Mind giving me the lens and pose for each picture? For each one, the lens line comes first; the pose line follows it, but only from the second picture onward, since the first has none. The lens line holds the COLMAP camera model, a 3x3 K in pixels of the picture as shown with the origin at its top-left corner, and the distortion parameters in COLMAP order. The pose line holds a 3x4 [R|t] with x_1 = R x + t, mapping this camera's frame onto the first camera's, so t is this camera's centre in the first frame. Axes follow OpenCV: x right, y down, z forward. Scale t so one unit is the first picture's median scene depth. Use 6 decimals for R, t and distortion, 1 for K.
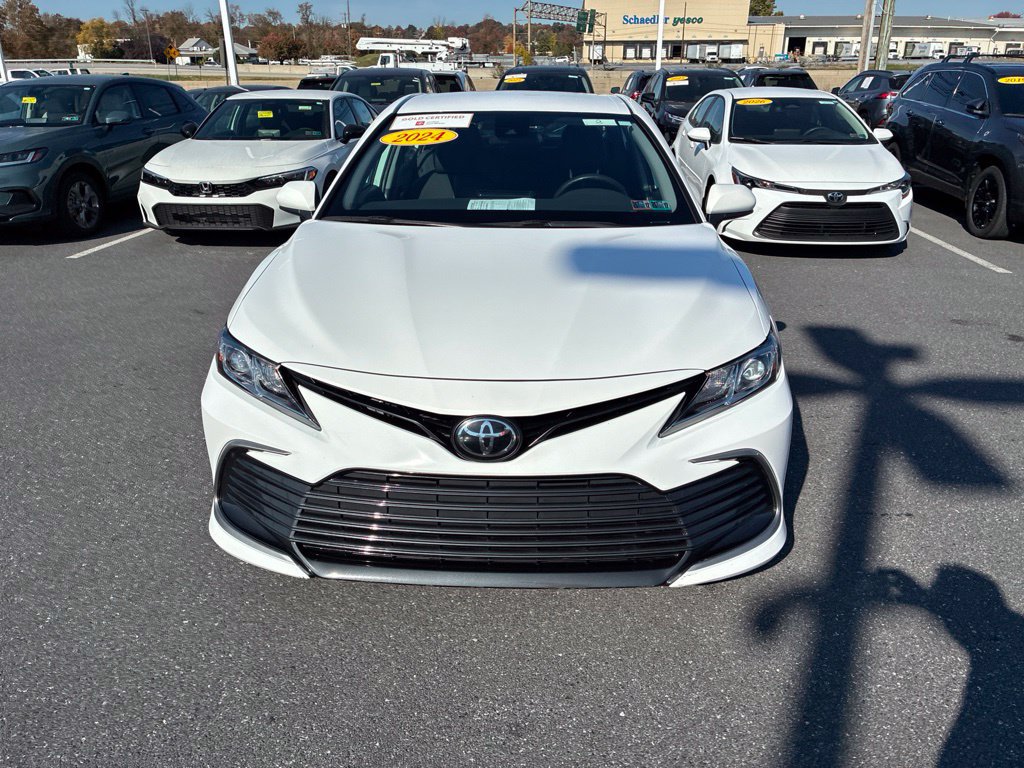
lens RADIAL K [[779.0, 0, 512.7], [0, 779.0, 380.2], [0, 0, 1]] dist [0.049879, -0.073254]
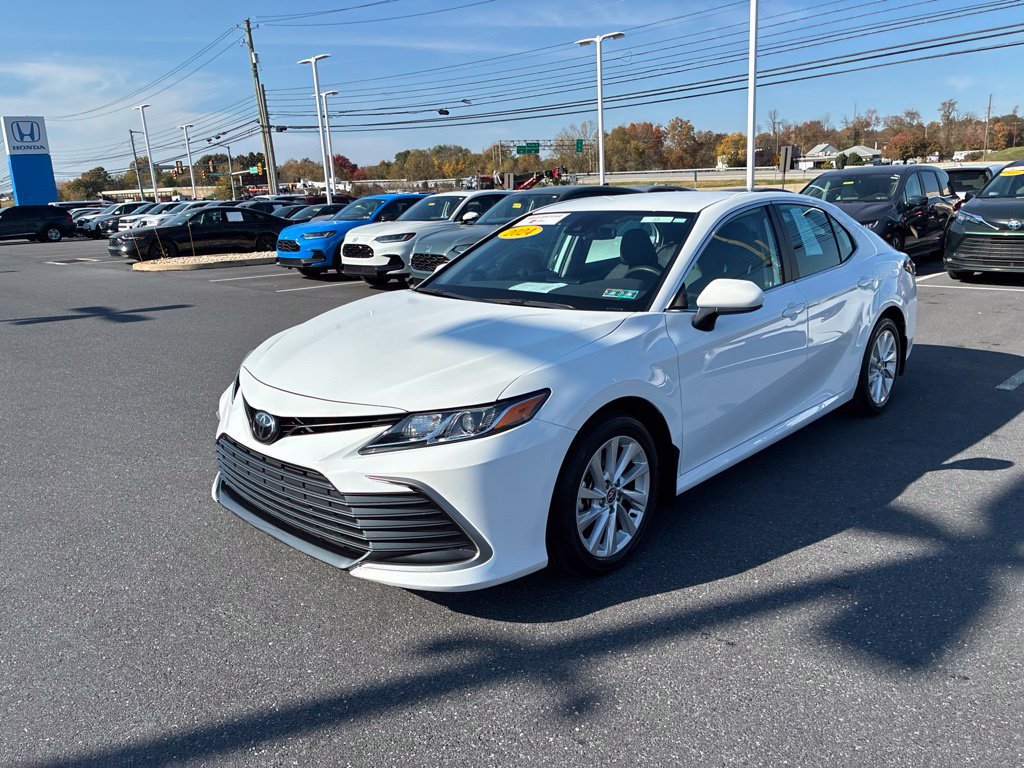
lens RADIAL K [[780.4, 0, 512.8], [0, 780.4, 380.4], [0, 0, 1]] dist [0.033001, -0.039763]
pose [[0.739019, 0.132039, -0.660619, 0.301149], [-0.208754, 0.977222, -0.038209, -0.012467], [0.640526, 0.166143, 0.749749, 0.041739]]
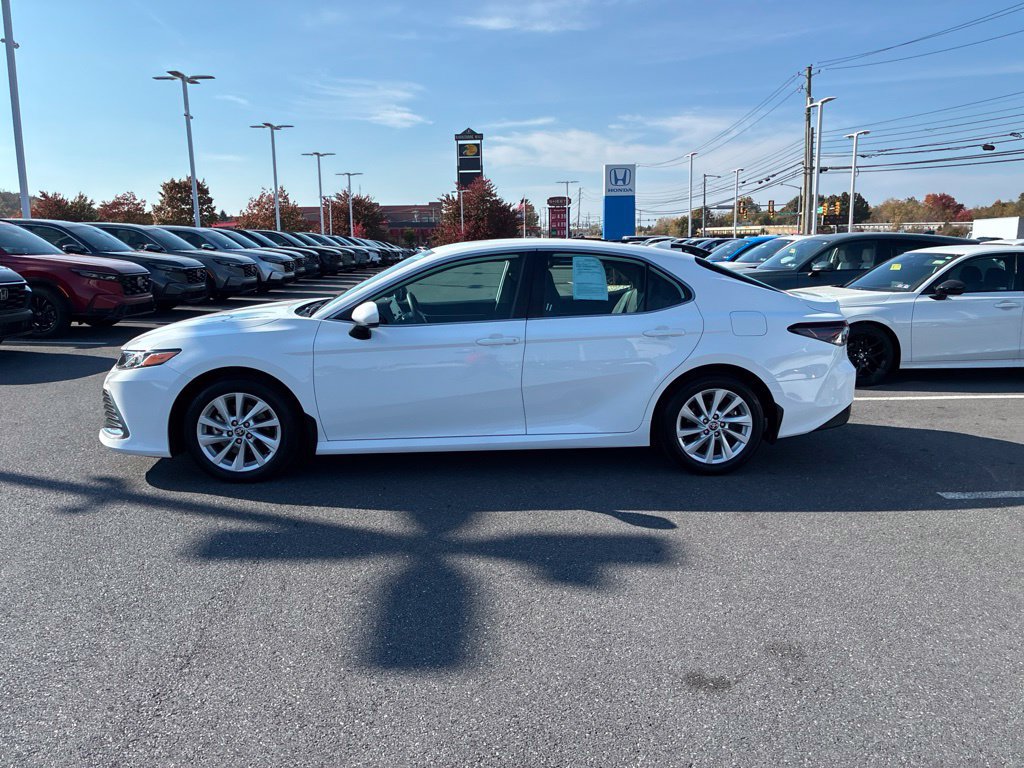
lens RADIAL K [[780.4, 0, 512.8], [0, 780.4, 380.4], [0, 0, 1]] dist [0.033001, -0.039763]
pose [[0.103405, 0.174639, -0.979188, 0.653239], [-0.359349, 0.924529, 0.126942, -0.155418], [0.927457, 0.338743, 0.158357, 0.432015]]
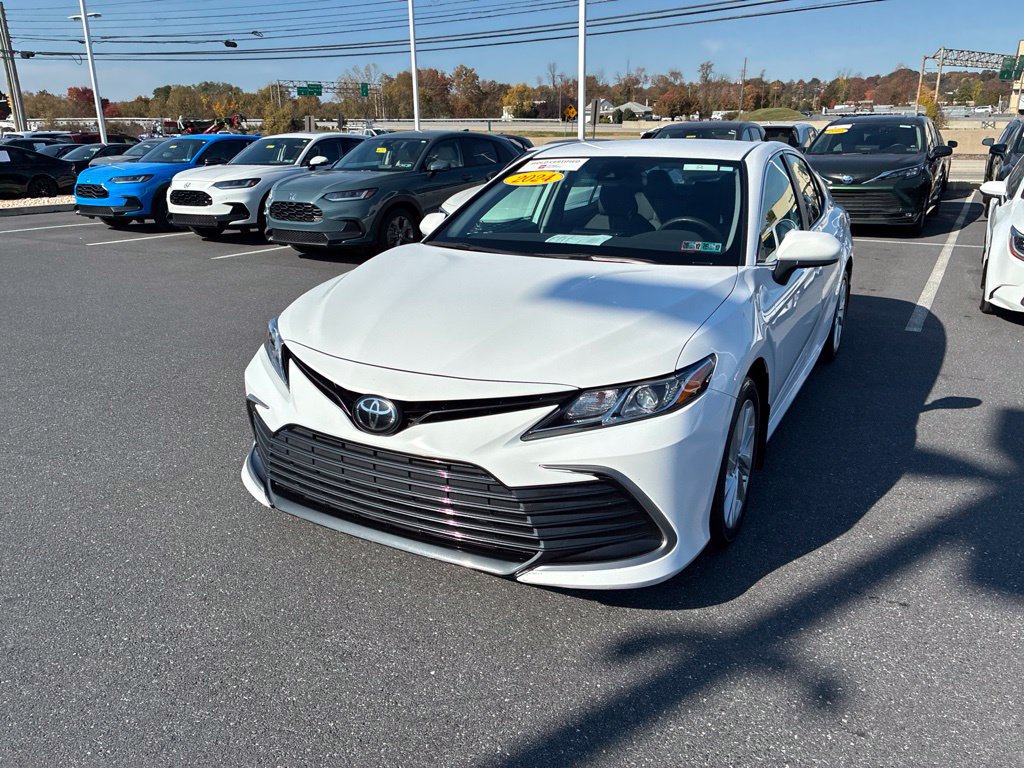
lens RADIAL K [[779.0, 0, 512.7], [0, 779.0, 380.2], [0, 0, 1]] dist [0.049879, -0.073254]
pose [[0.891623, 0.128683, -0.434108, 0.159352], [-0.155442, 0.987488, -0.026544, 0.004957], [0.425261, 0.091146, 0.900470, -0.001737]]
